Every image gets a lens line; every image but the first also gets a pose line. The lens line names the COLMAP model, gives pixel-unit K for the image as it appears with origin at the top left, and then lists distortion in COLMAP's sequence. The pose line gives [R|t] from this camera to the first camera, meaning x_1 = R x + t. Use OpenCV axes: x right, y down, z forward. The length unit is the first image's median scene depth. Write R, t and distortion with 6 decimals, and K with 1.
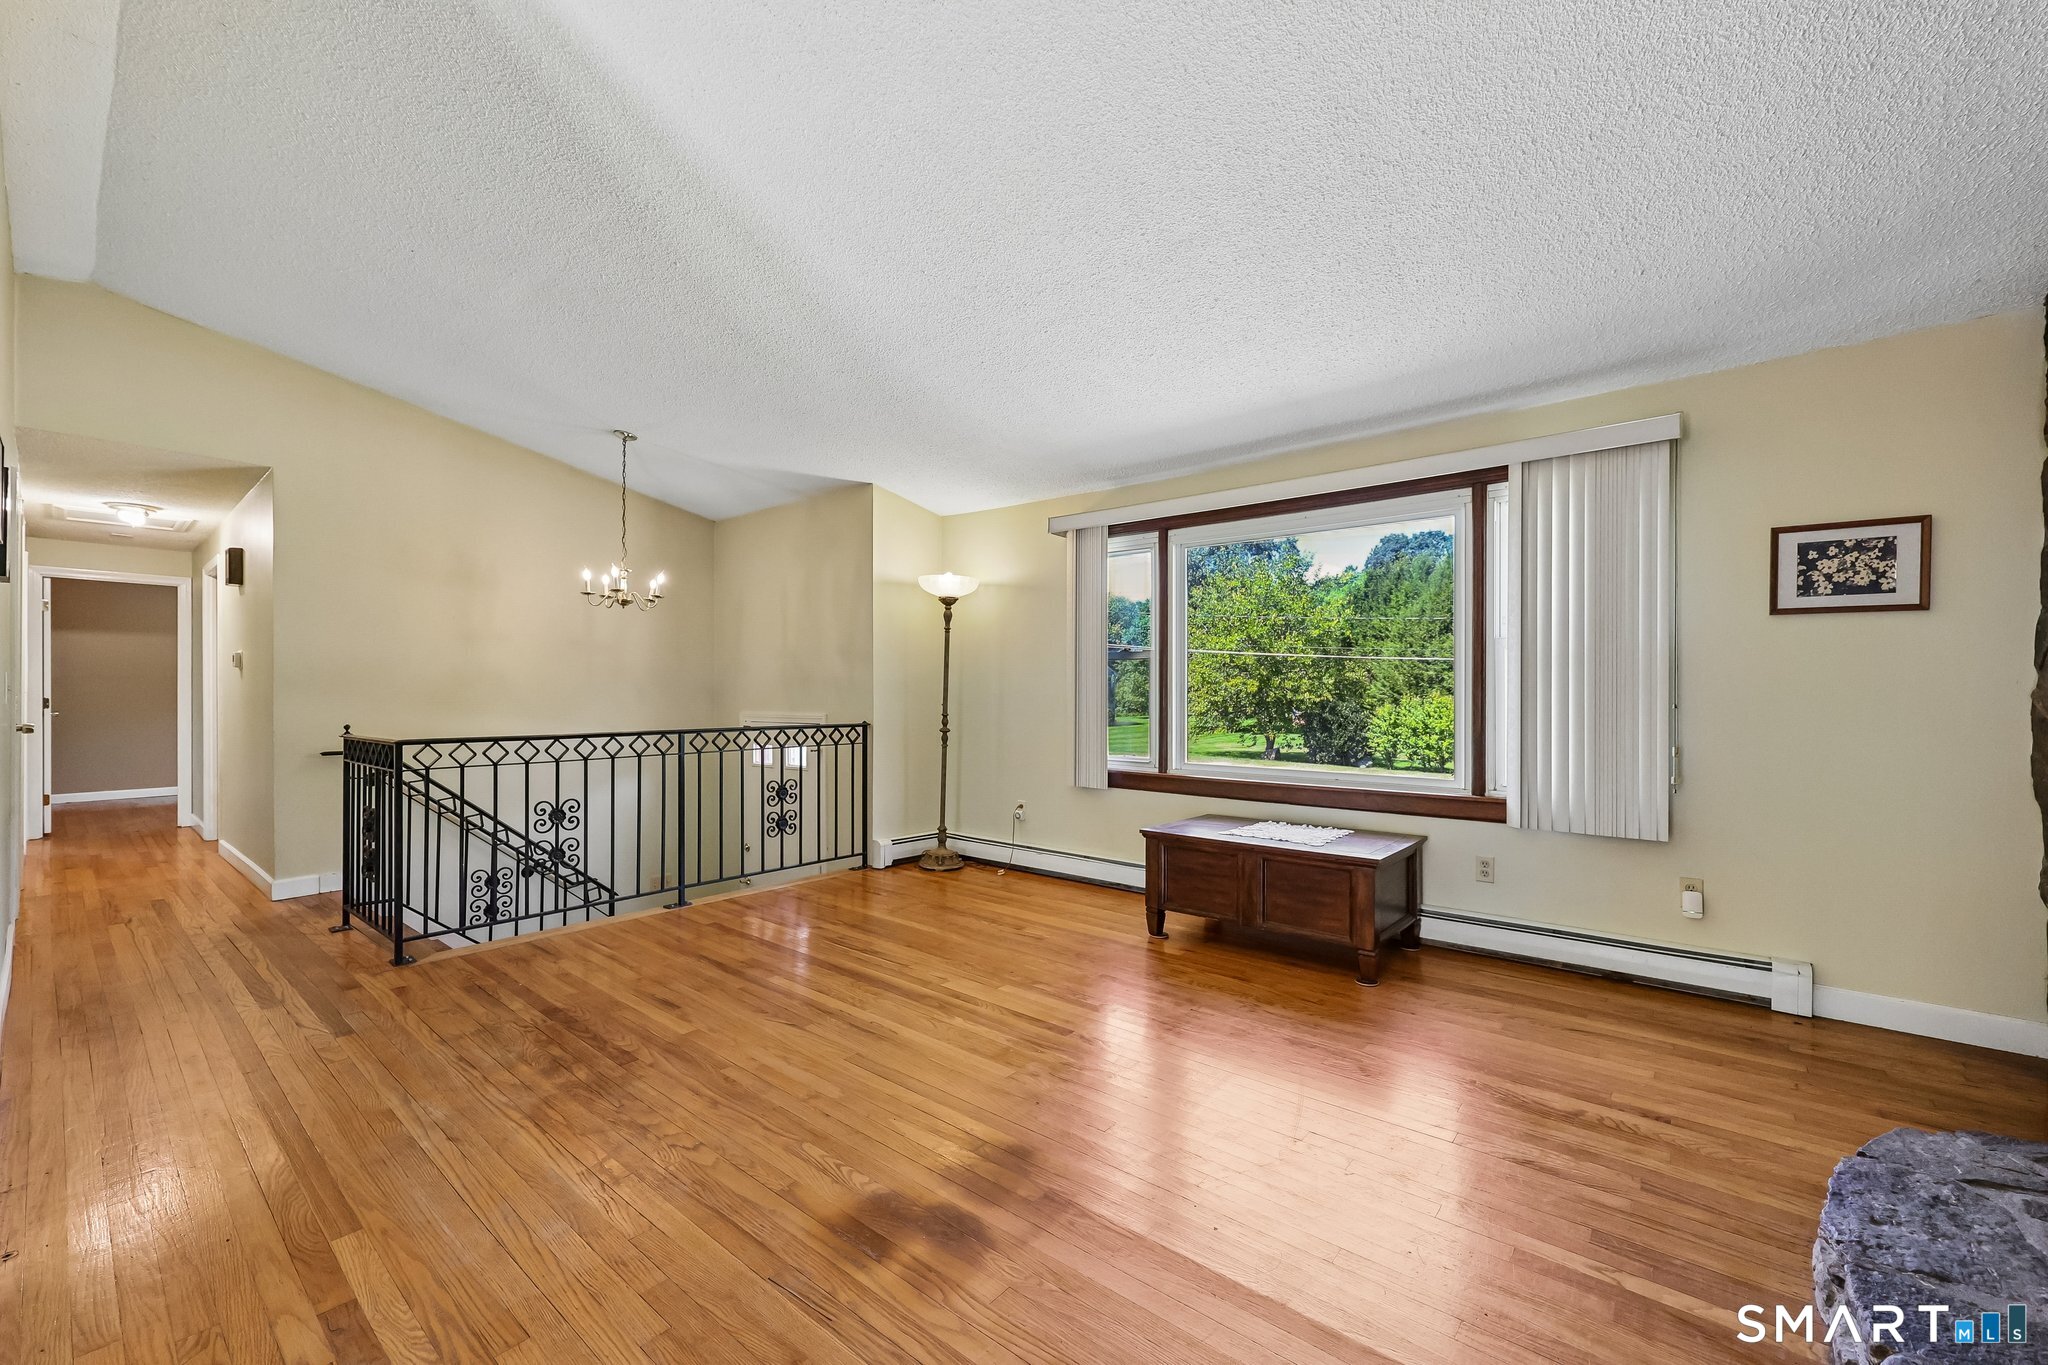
lens RADIAL K [[823.9, 0, 1028.5], [0, 823.9, 686.5], [0, 0, 1]] dist [0.001488, -0.000900]
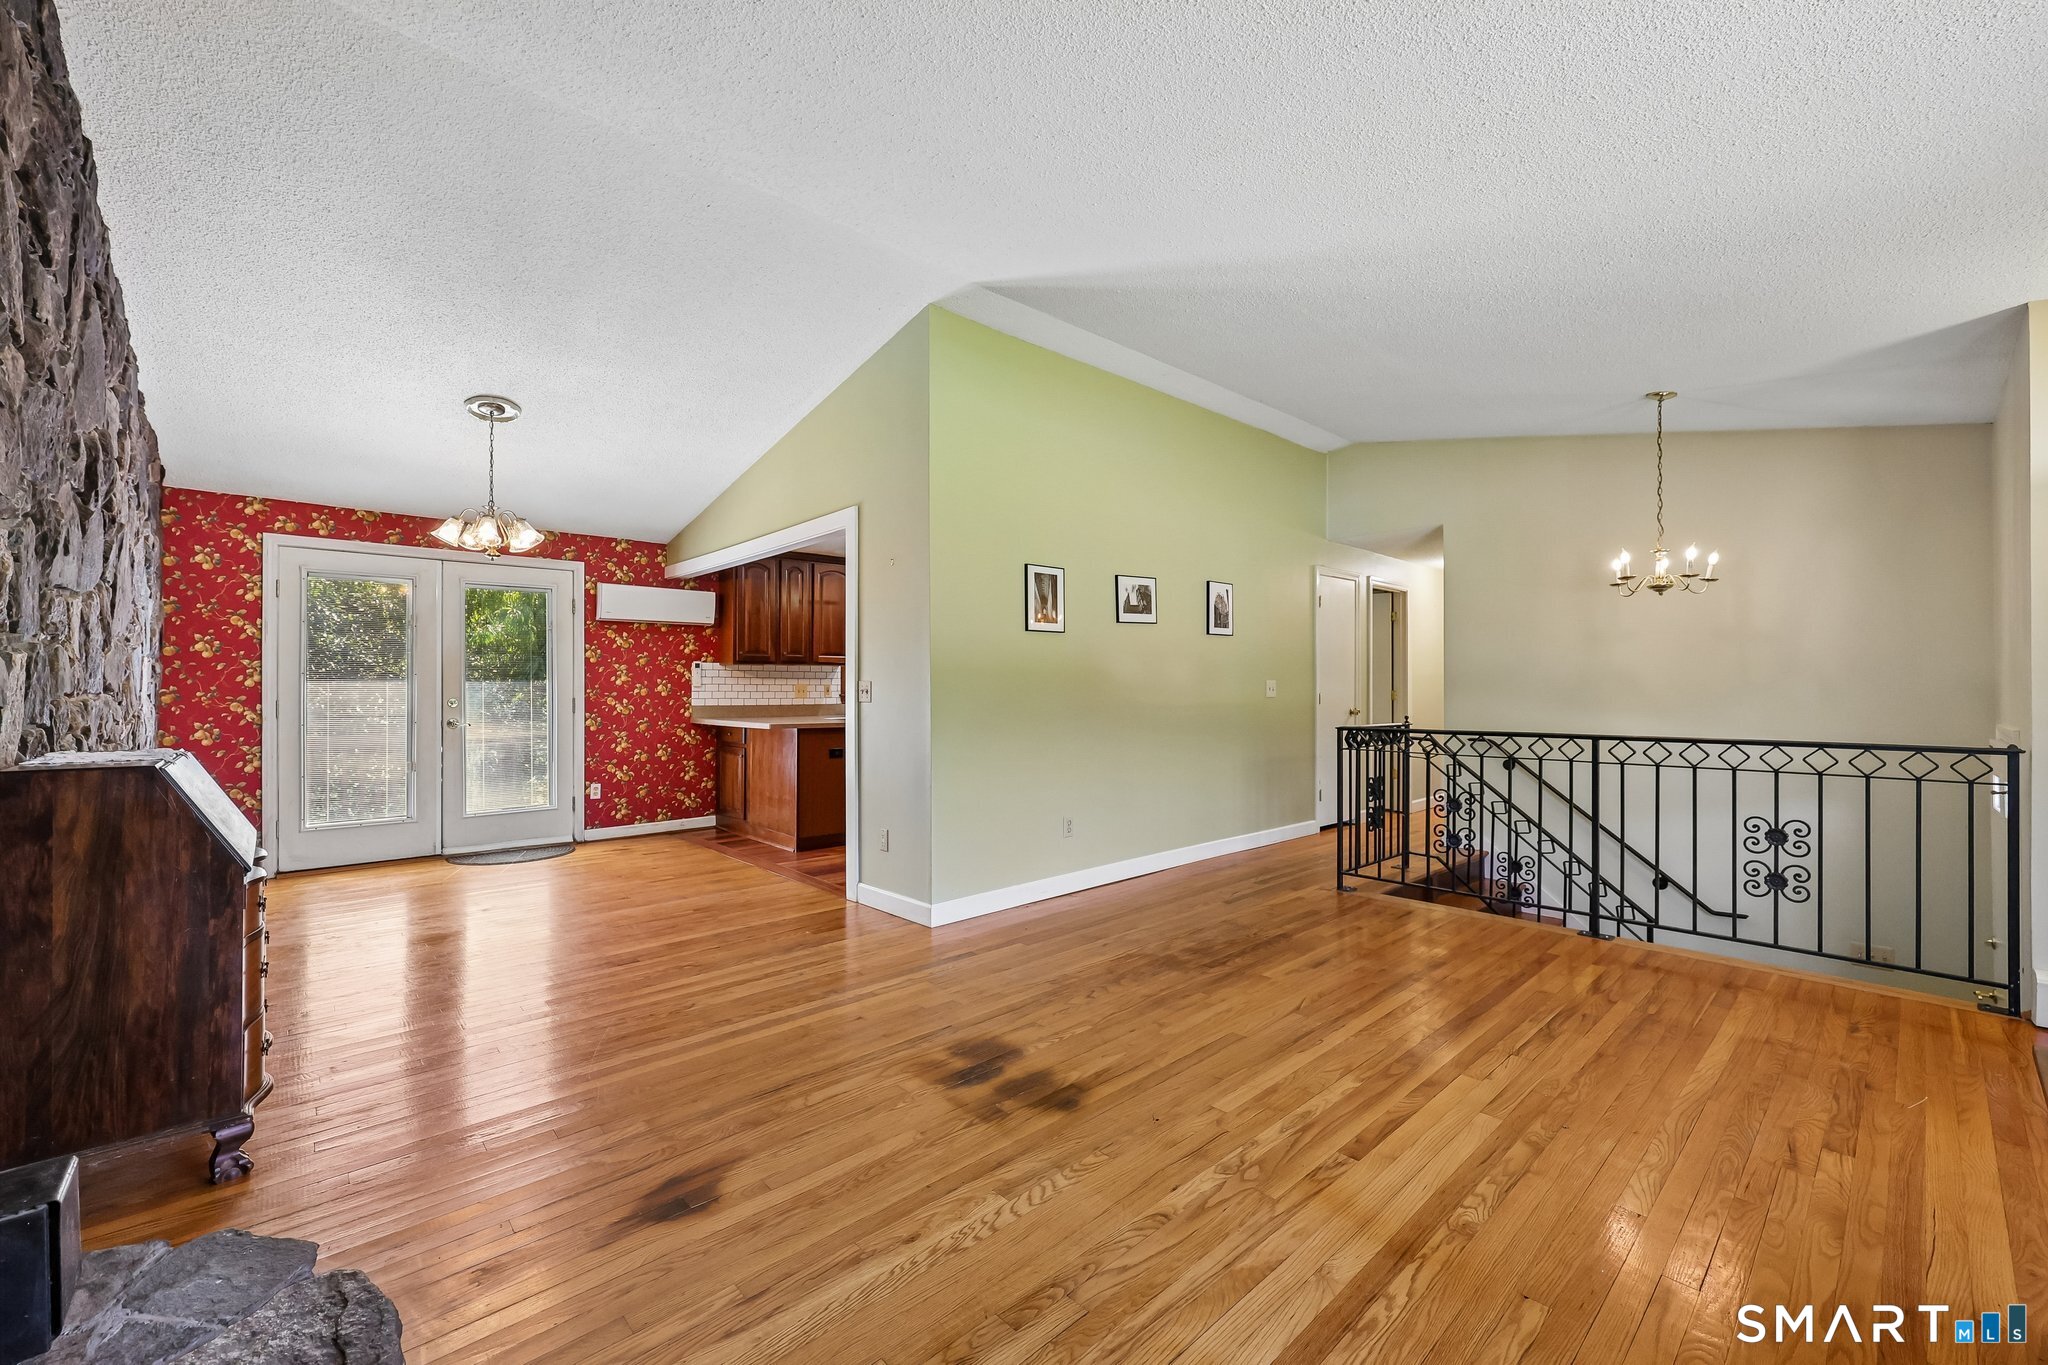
lens RADIAL K [[823.9, 0, 1021.7], [0, 823.9, 684.4], [0, 0, 1]] dist [0.001488, -0.000900]
pose [[-0.138151, -0.007330, -0.990384, 0.612432], [0.009334, 0.999919, -0.008702, 0.000995], [0.990367, -0.010446, -0.138071, 0.604541]]
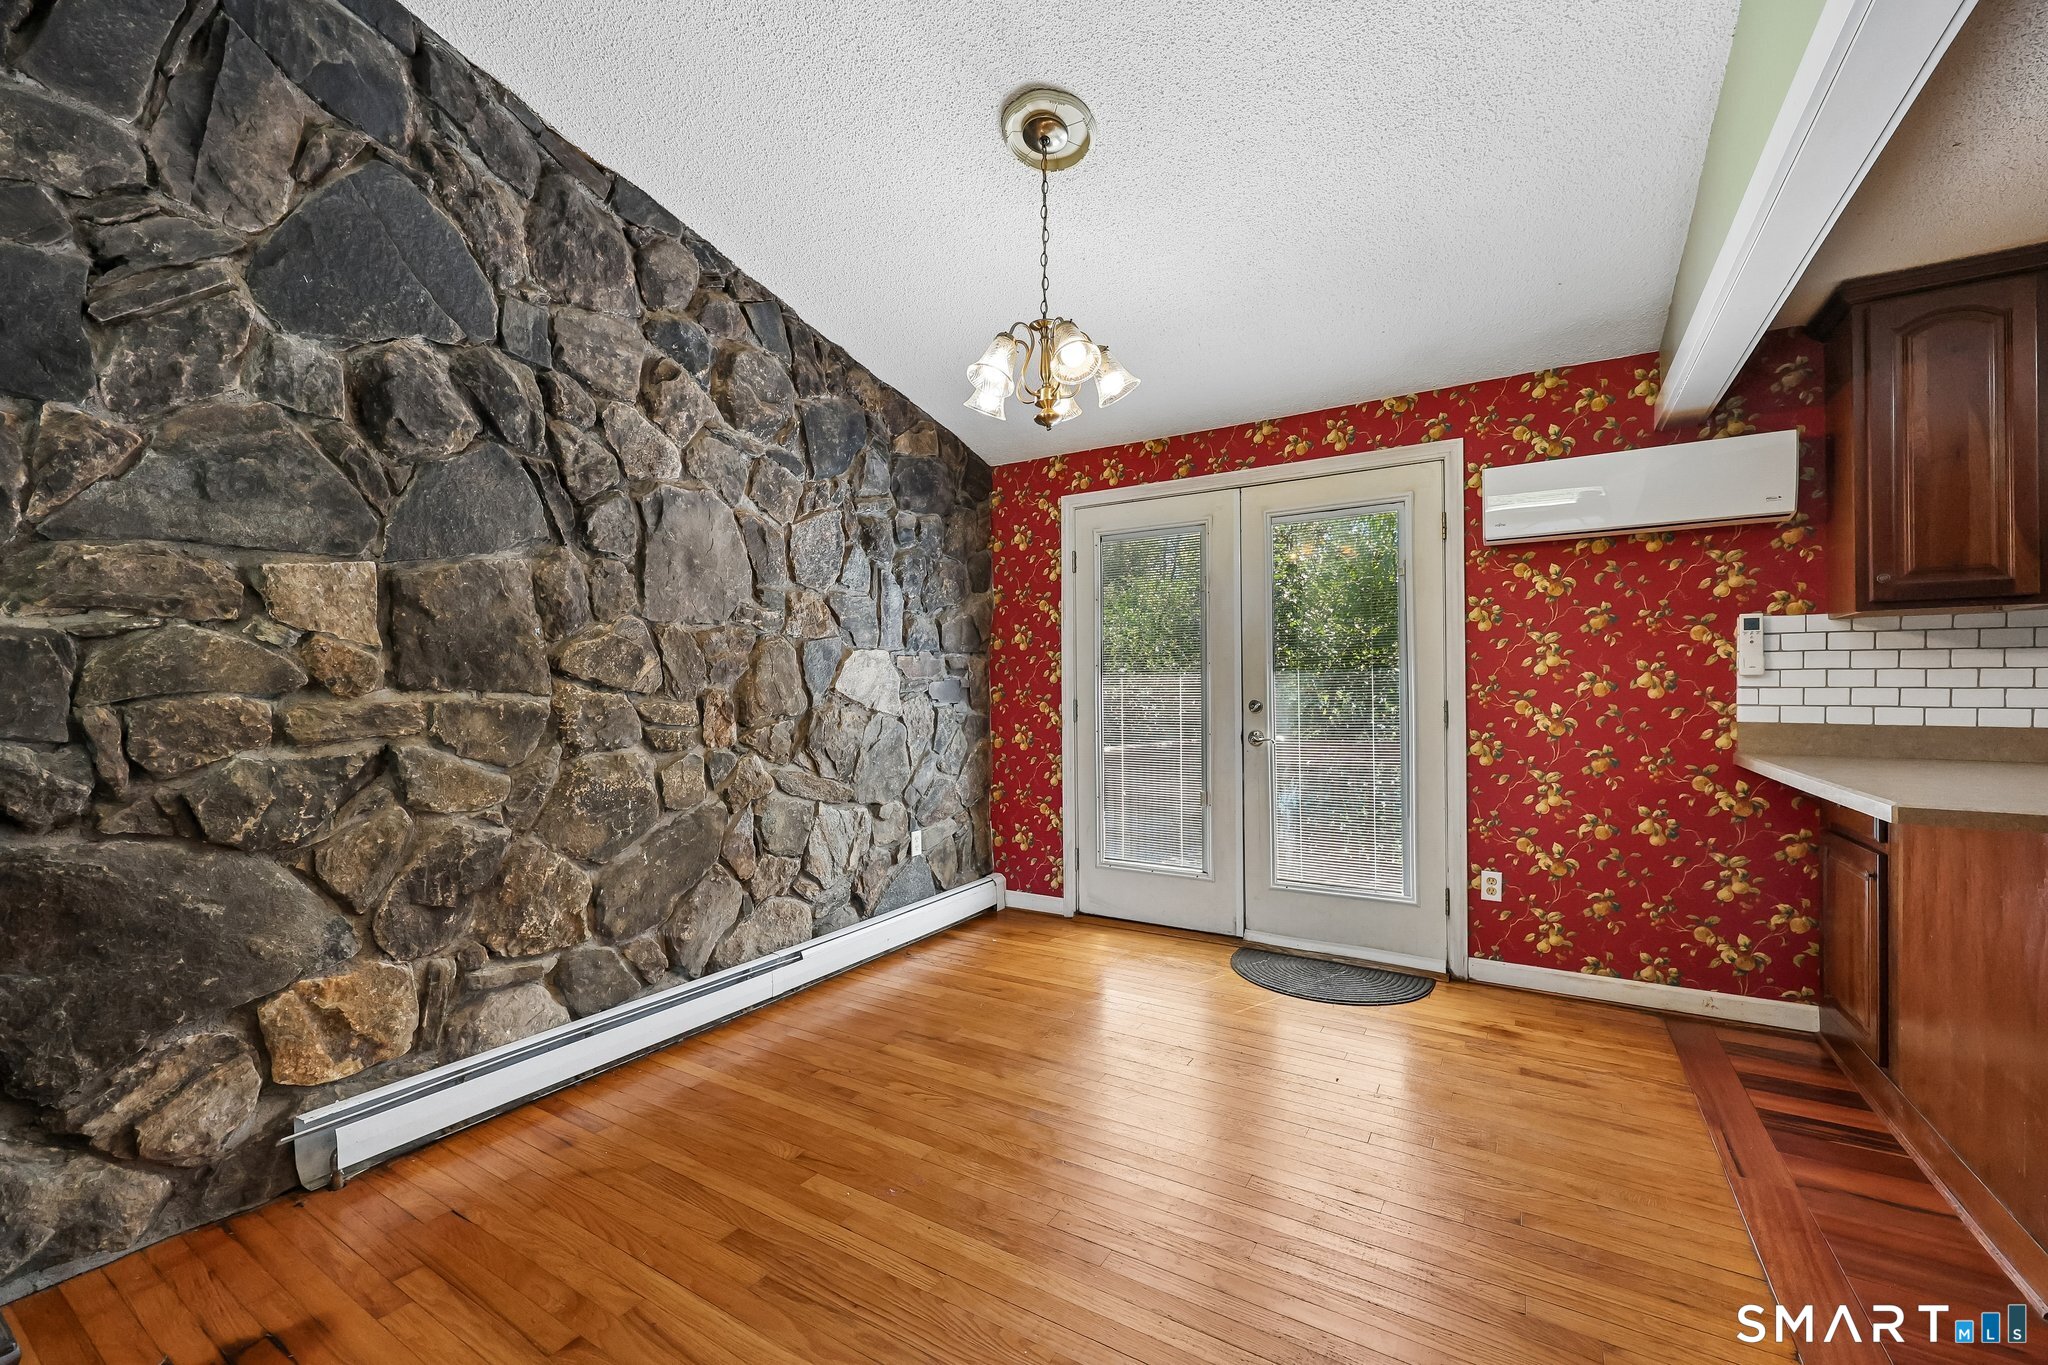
lens RADIAL K [[823.9, 0, 1024.9], [0, 823.9, 683.4], [0, 0, 1]] dist [0.001488, -0.000900]
pose [[-0.989386, 0.001207, -0.145303, -0.342209], [0.003587, 0.999864, -0.016121, -0.000225], [0.145264, -0.016471, -0.989256, 0.279050]]
